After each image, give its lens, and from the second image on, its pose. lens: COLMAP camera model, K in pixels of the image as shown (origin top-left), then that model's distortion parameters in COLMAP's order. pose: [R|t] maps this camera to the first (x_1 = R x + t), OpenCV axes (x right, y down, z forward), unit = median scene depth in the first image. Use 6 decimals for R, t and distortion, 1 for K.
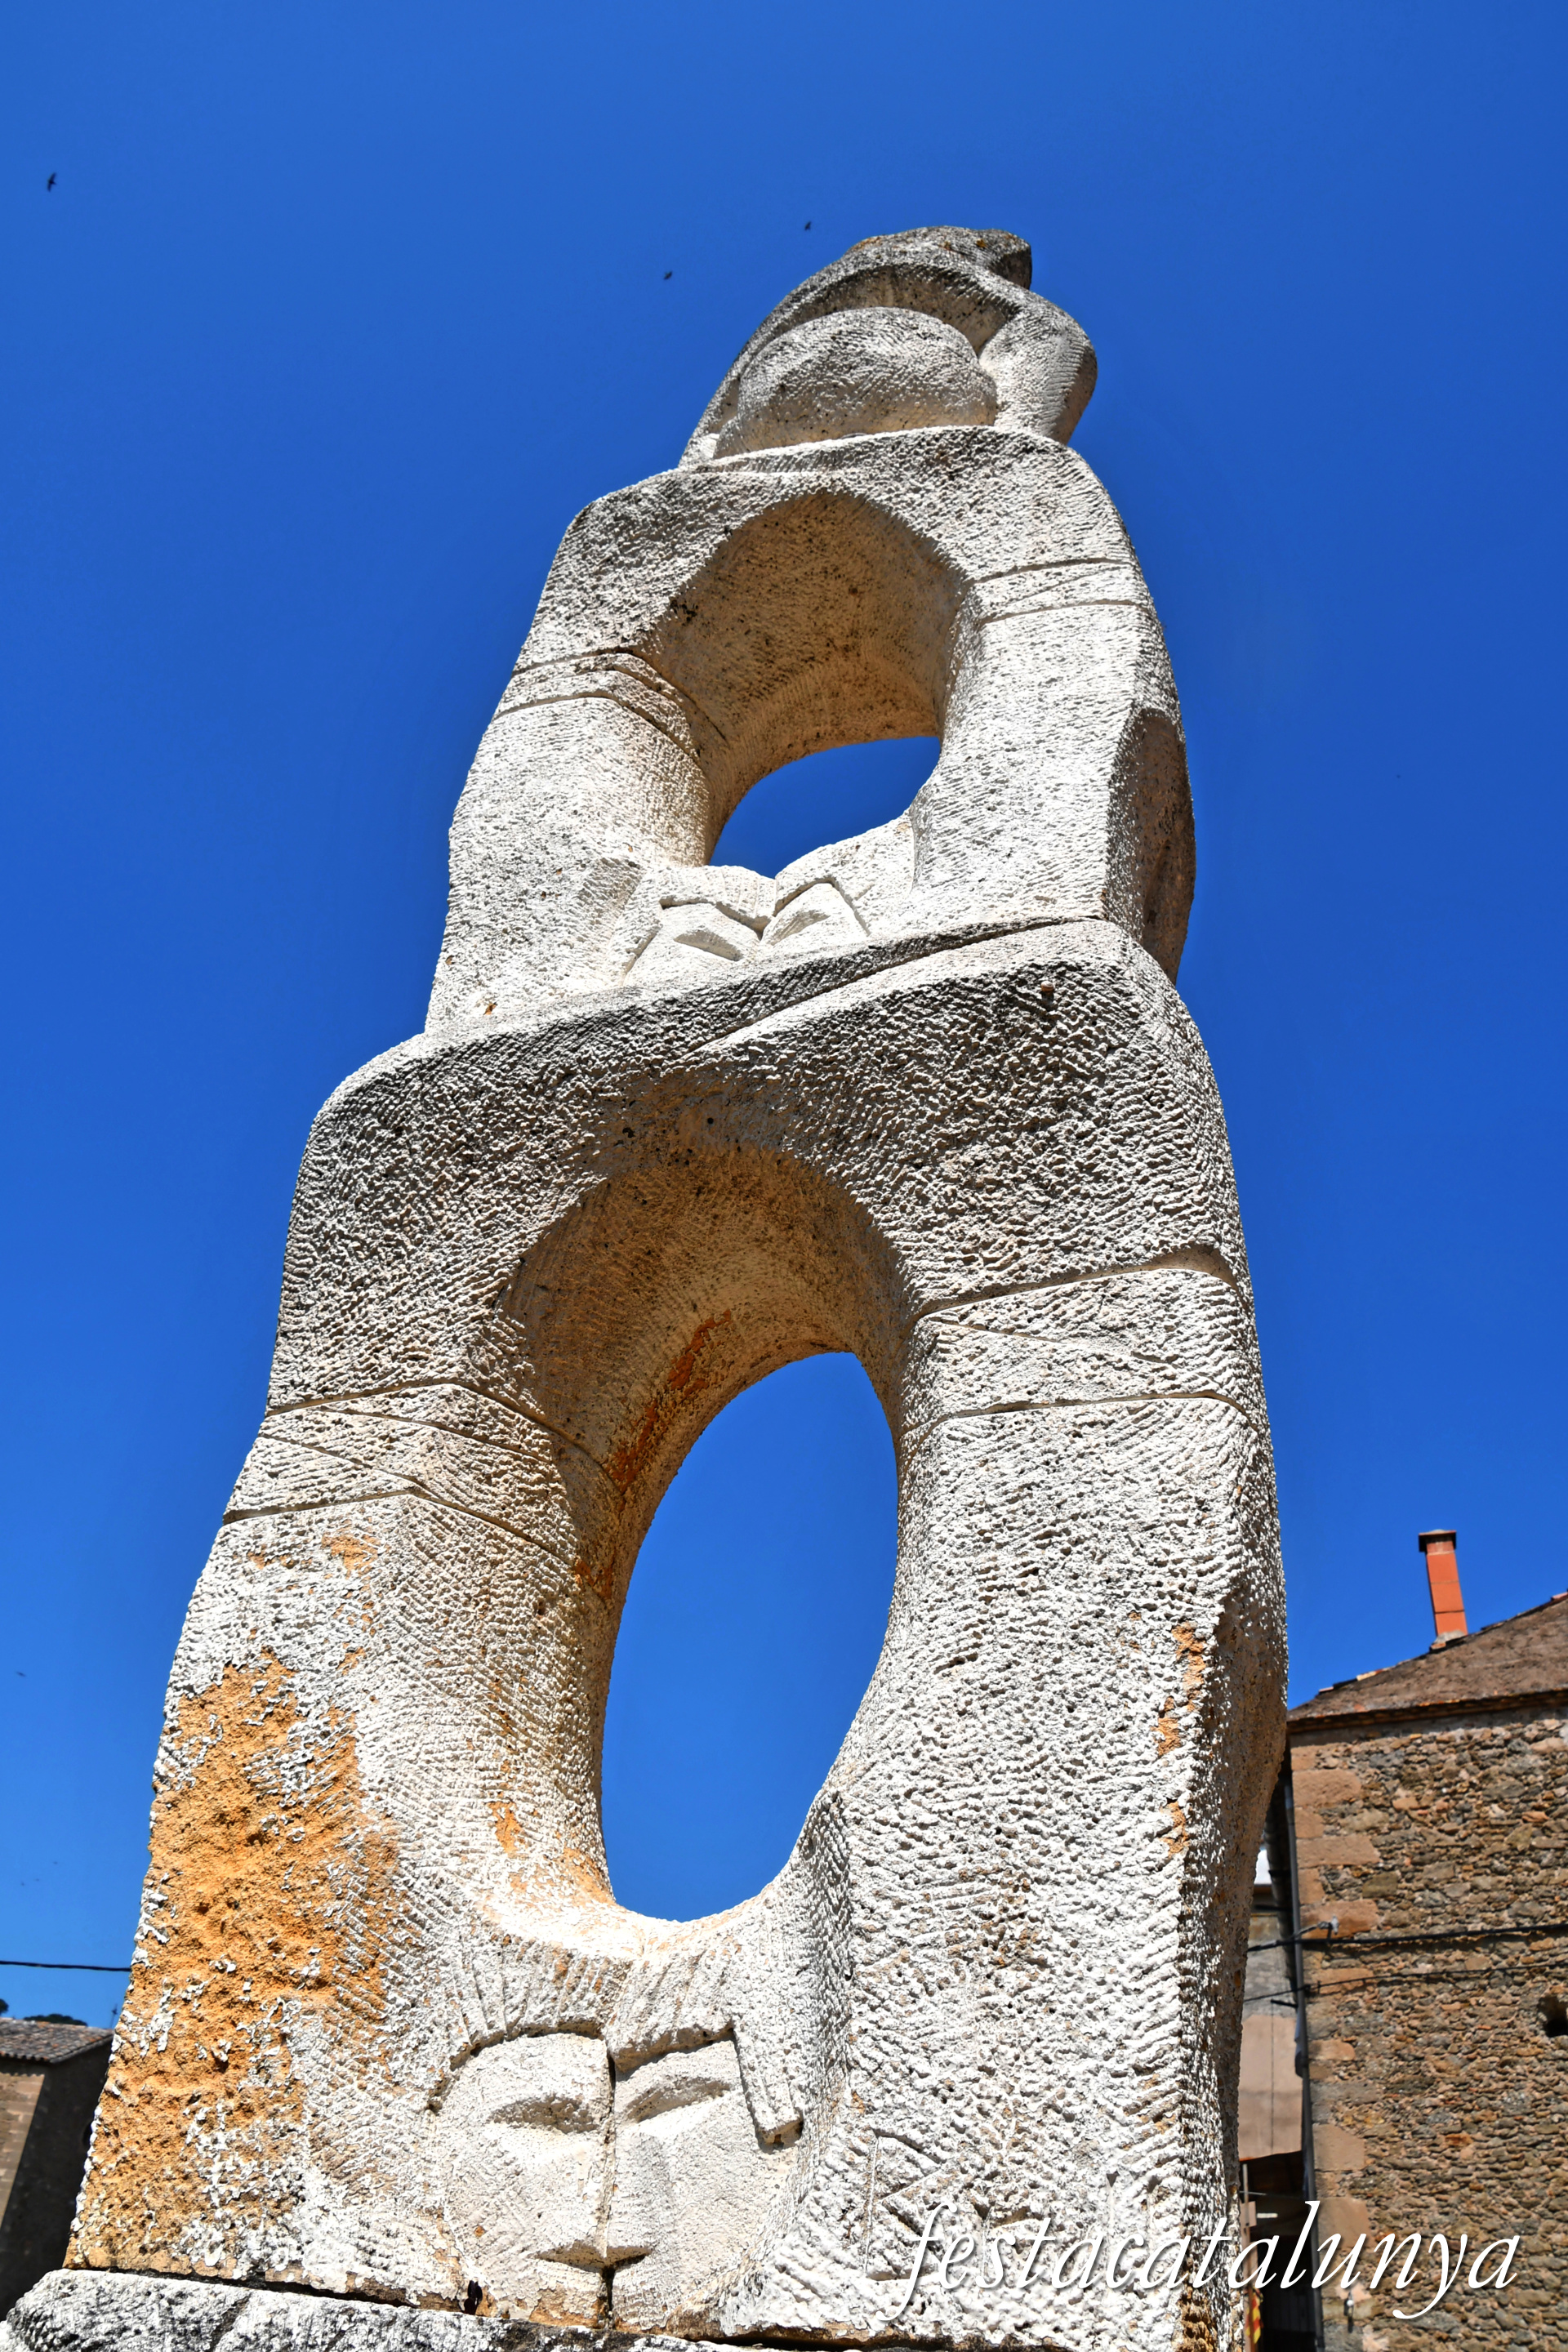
lens RADIAL K [[1832.1, 0, 784.0], [0, 1832.1, 1176.0], [0, 0, 1]] dist [-0.103656, 0.002929]
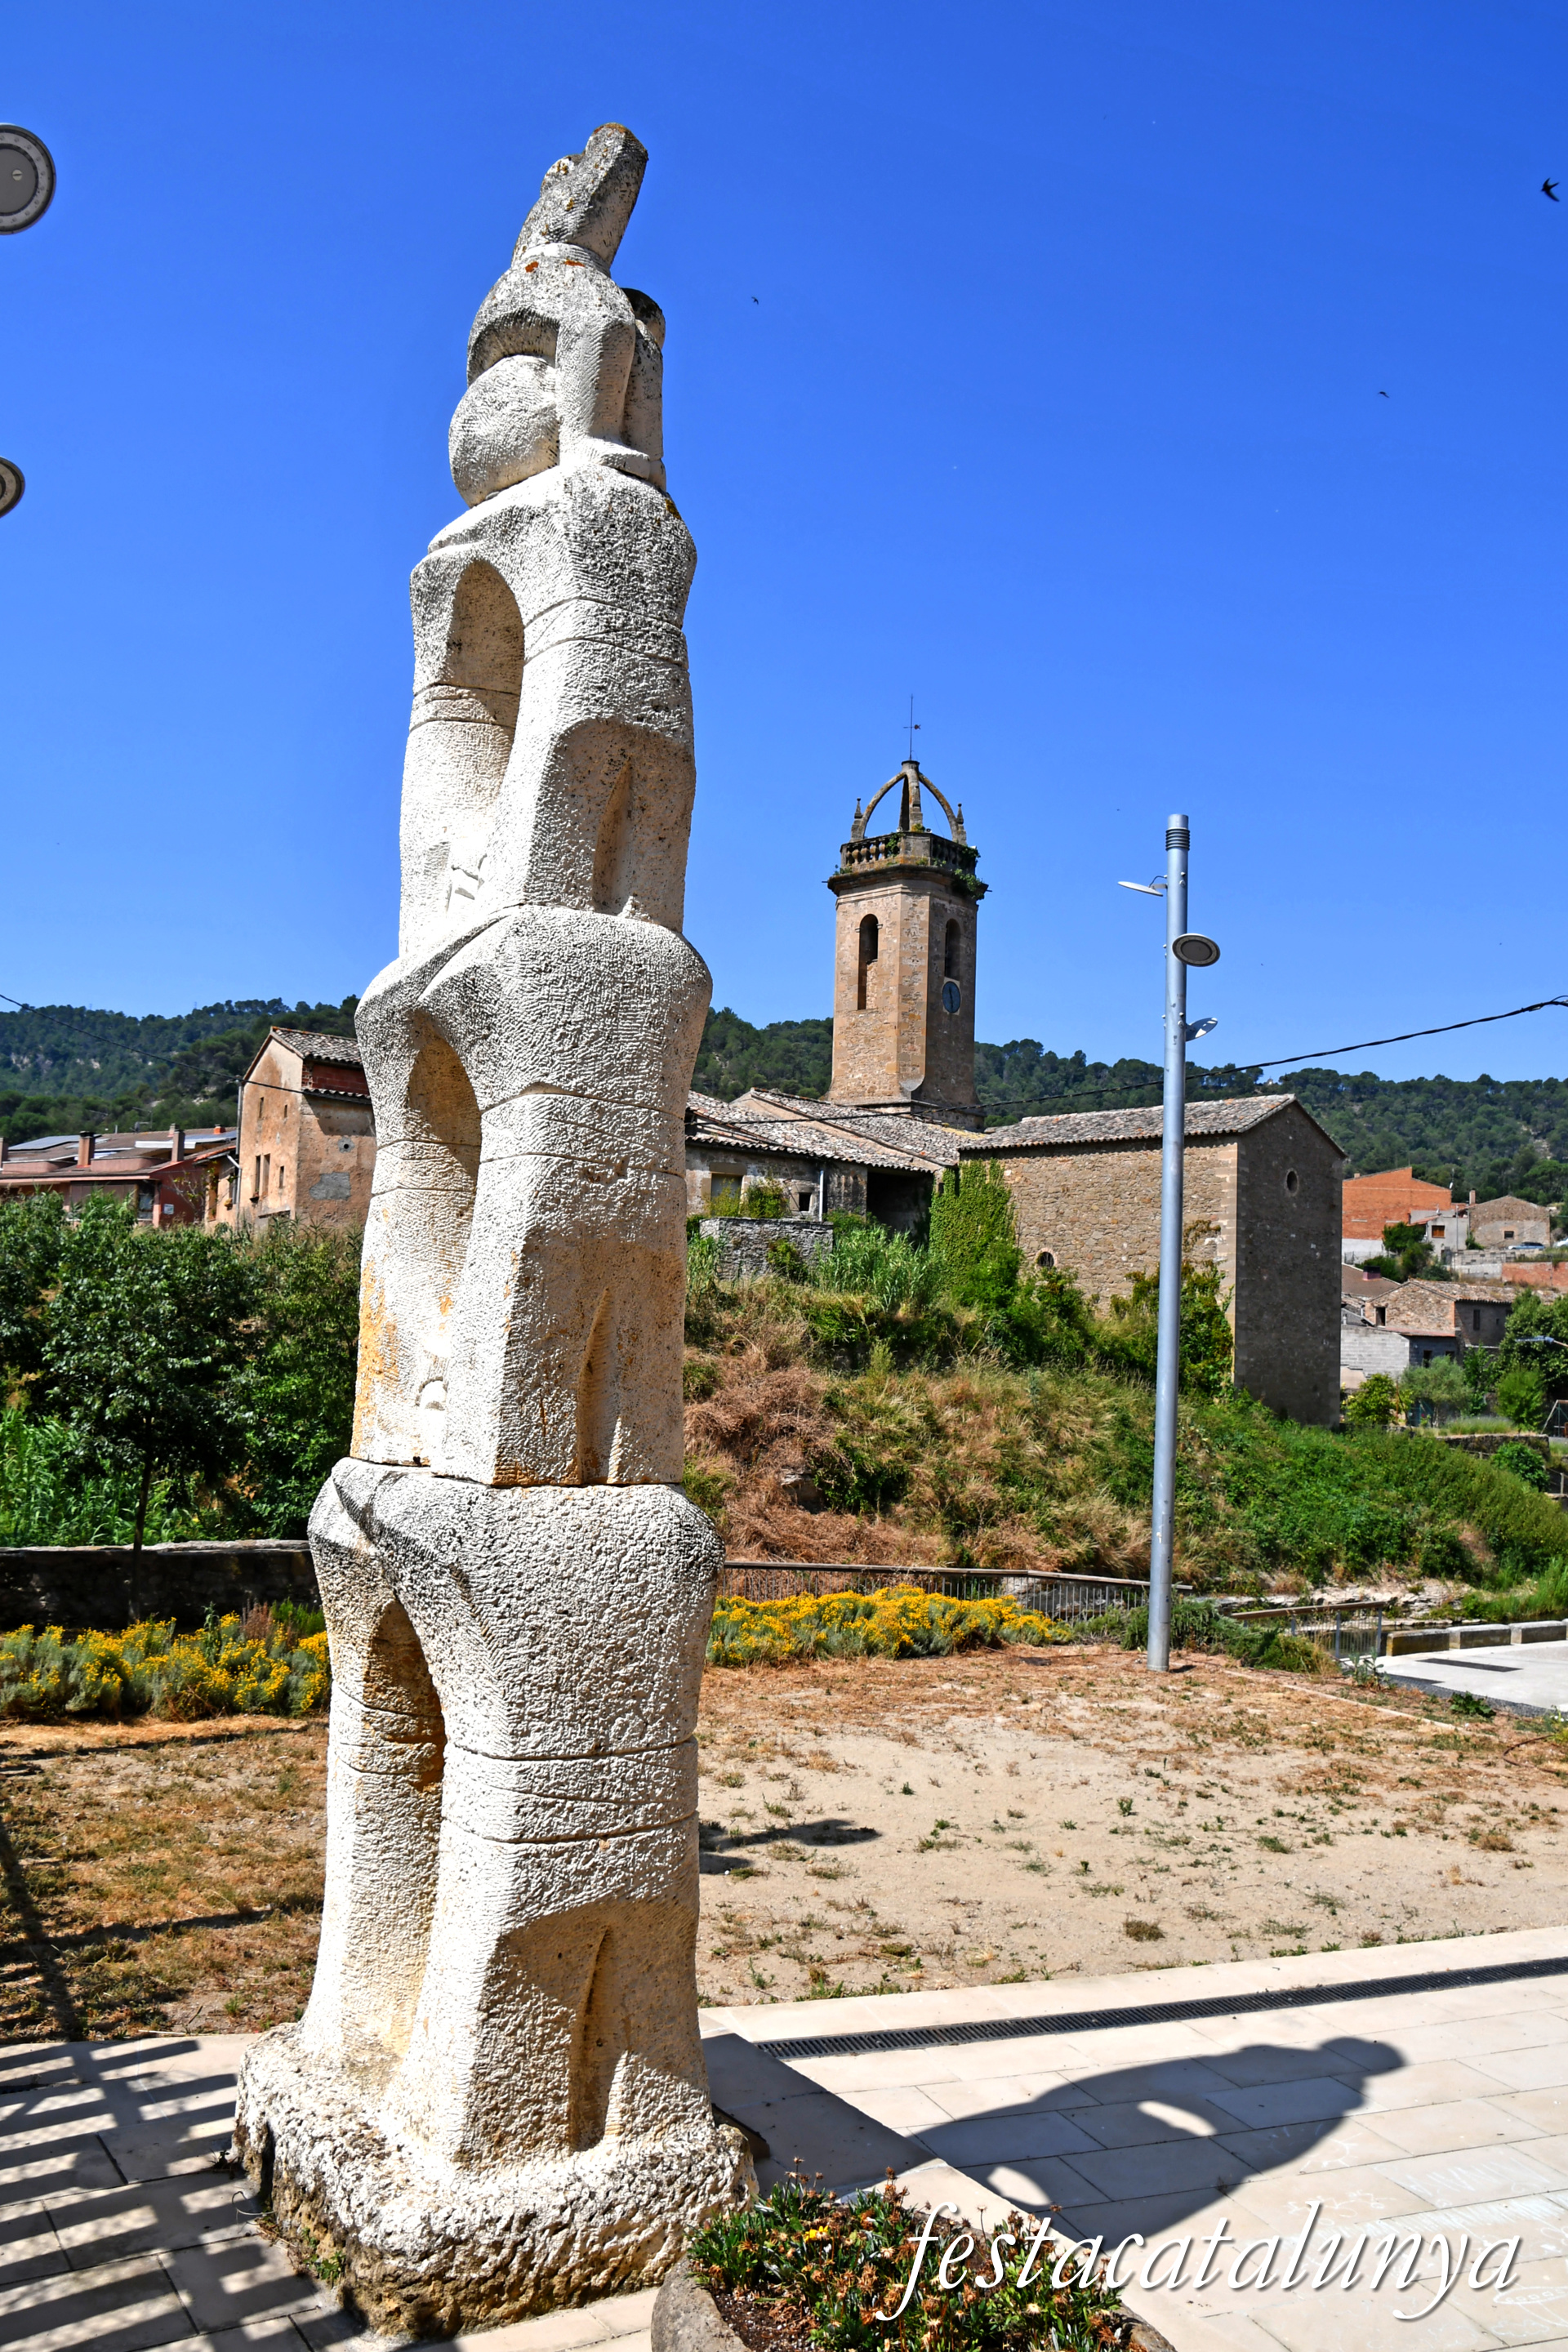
lens RADIAL K [[1832.1, 0, 784.0], [0, 1832.1, 1176.0], [0, 0, 1]] dist [-0.103656, 0.002929]
pose [[0.790838, -0.128043, -0.598482, 1.879394], [0.404590, 0.843098, 0.354250, -0.570758], [0.459220, -0.522294, 0.718559, -0.665753]]
